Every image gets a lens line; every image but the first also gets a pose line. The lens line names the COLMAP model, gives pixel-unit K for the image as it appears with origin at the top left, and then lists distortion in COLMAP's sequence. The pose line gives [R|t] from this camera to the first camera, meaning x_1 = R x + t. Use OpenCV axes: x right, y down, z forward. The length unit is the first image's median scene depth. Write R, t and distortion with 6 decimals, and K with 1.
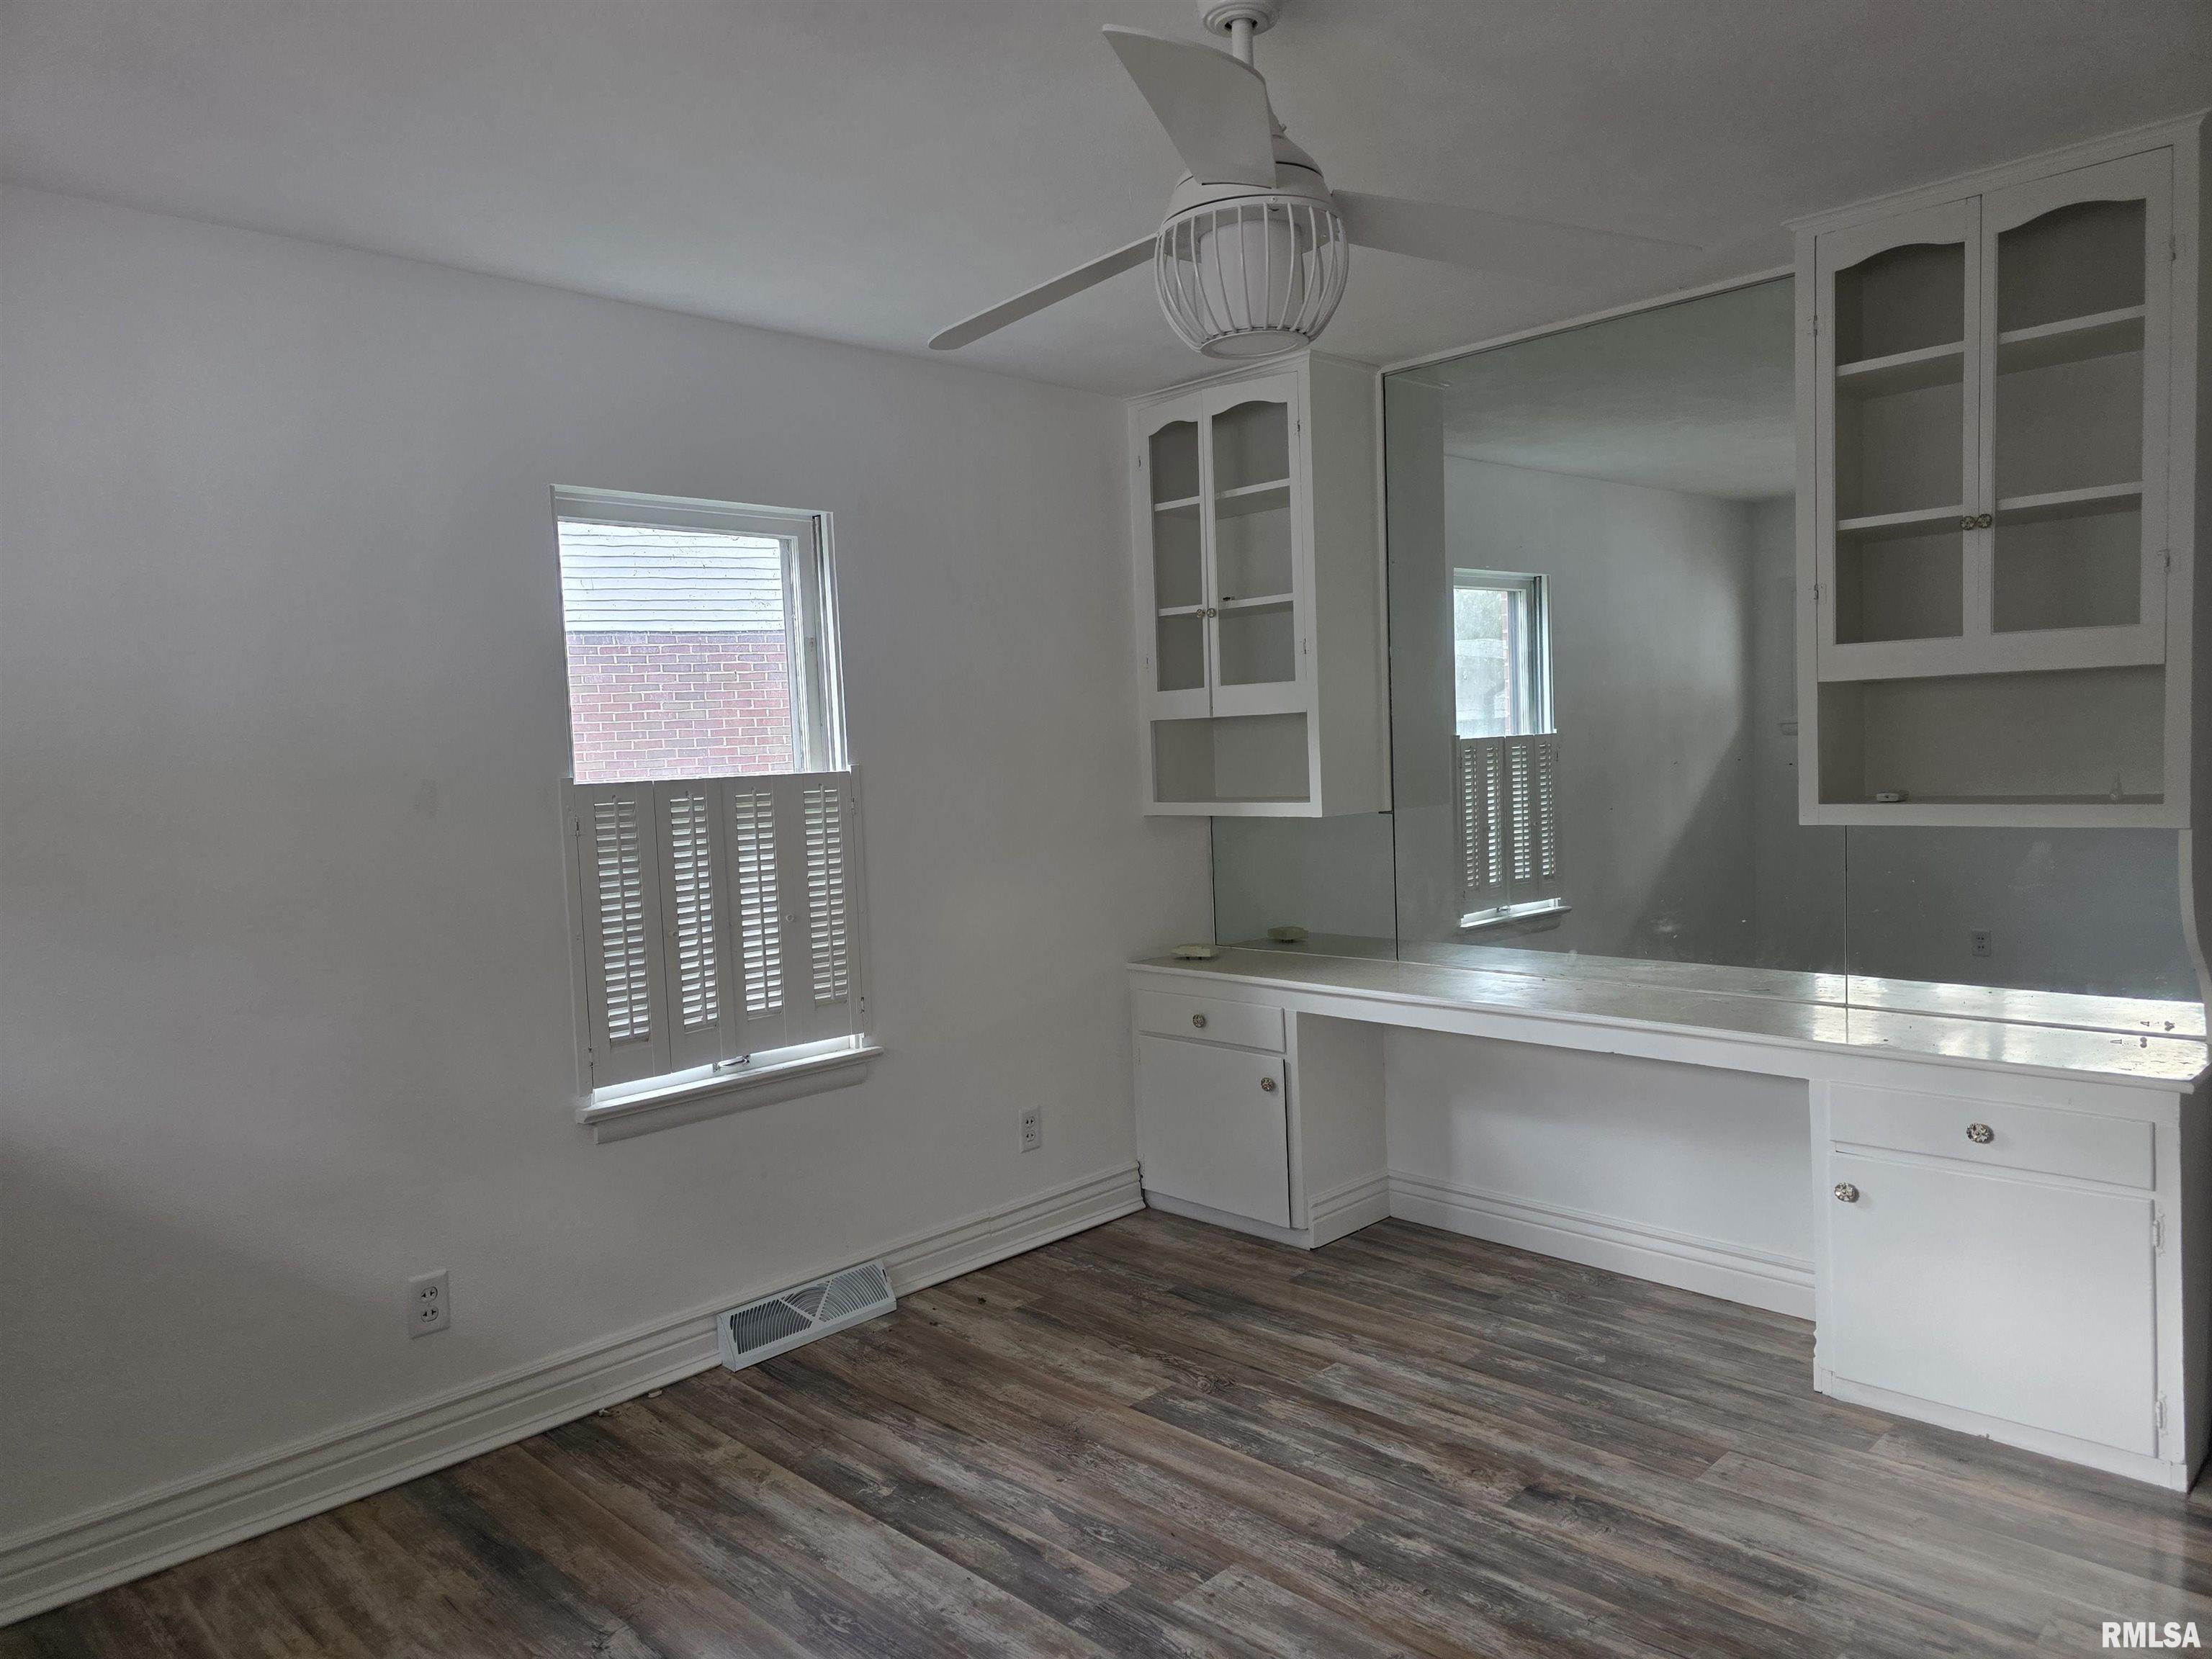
lens RADIAL K [[1491.8, 0, 1095.9], [0, 1491.8, 832.3], [0, 0, 1]] dist [0.044879, -0.034918]
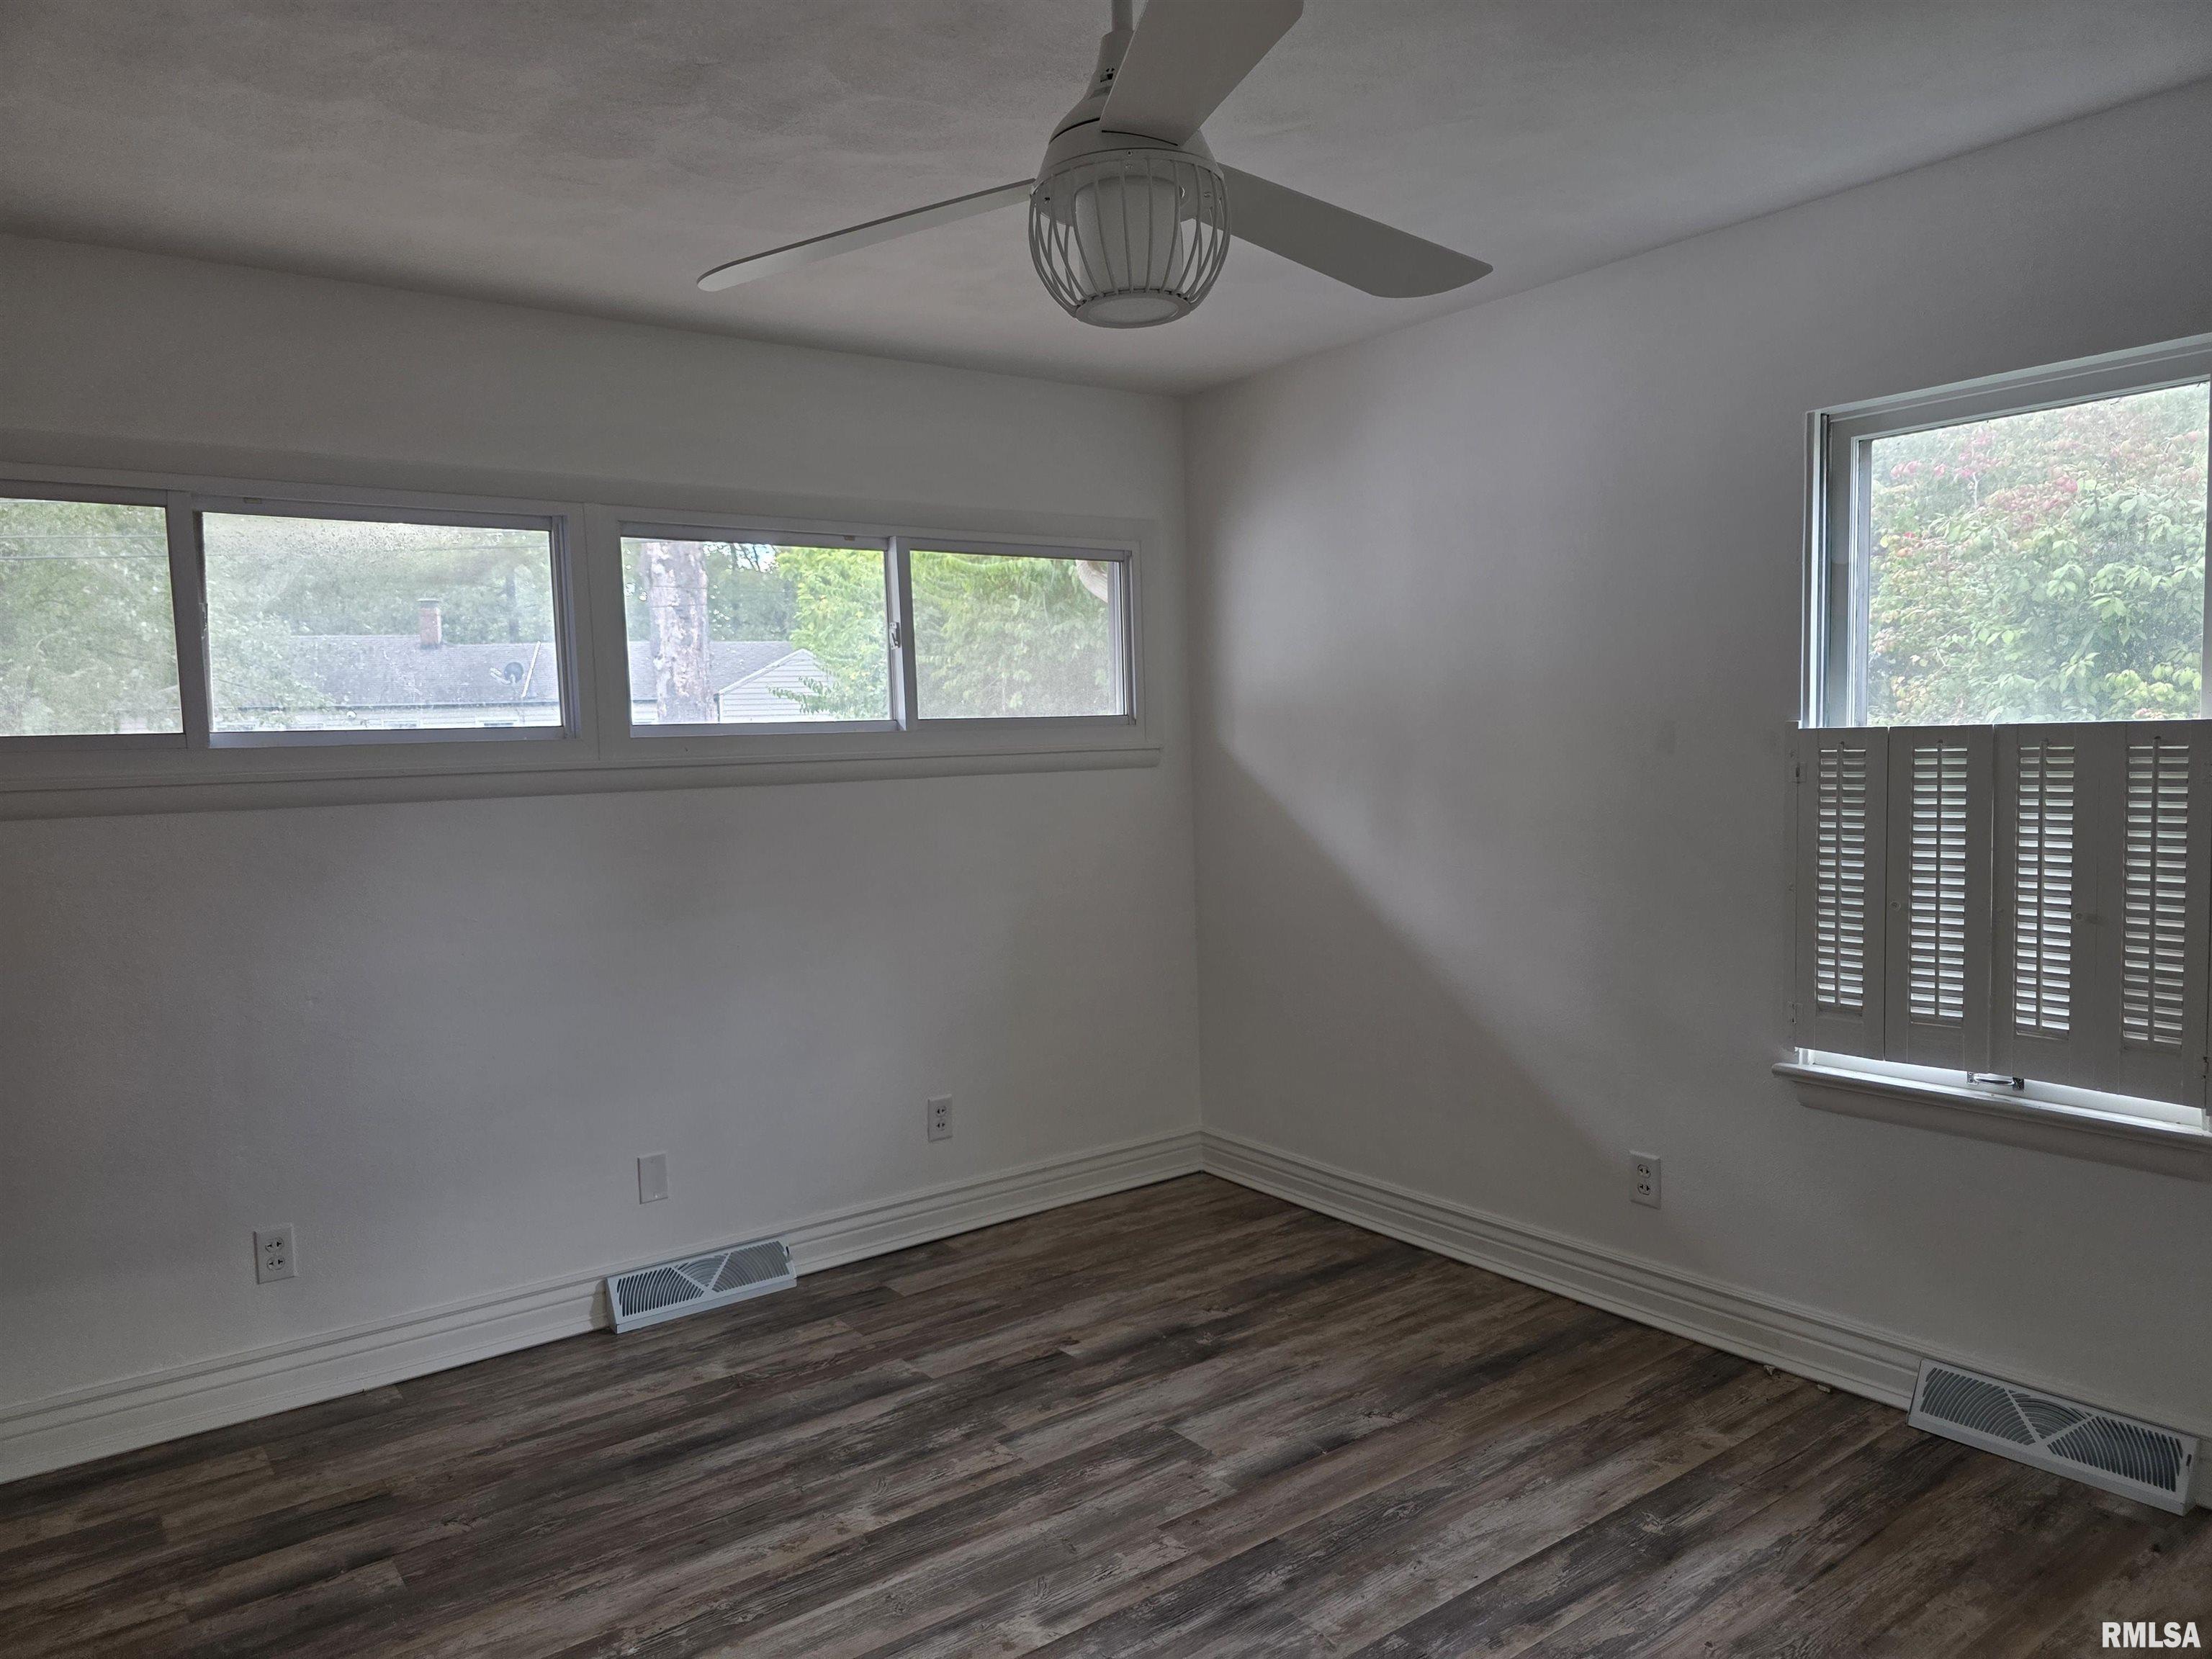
lens RADIAL K [[1491.8, 0, 1095.9], [0, 1491.8, 832.3], [0, 0, 1]] dist [0.044879, -0.034918]
pose [[-0.137147, 0.109730, -0.984454, 0.722651], [-0.024933, 0.993148, 0.114173, -0.070202], [0.990237, 0.040204, -0.133472, 0.740944]]
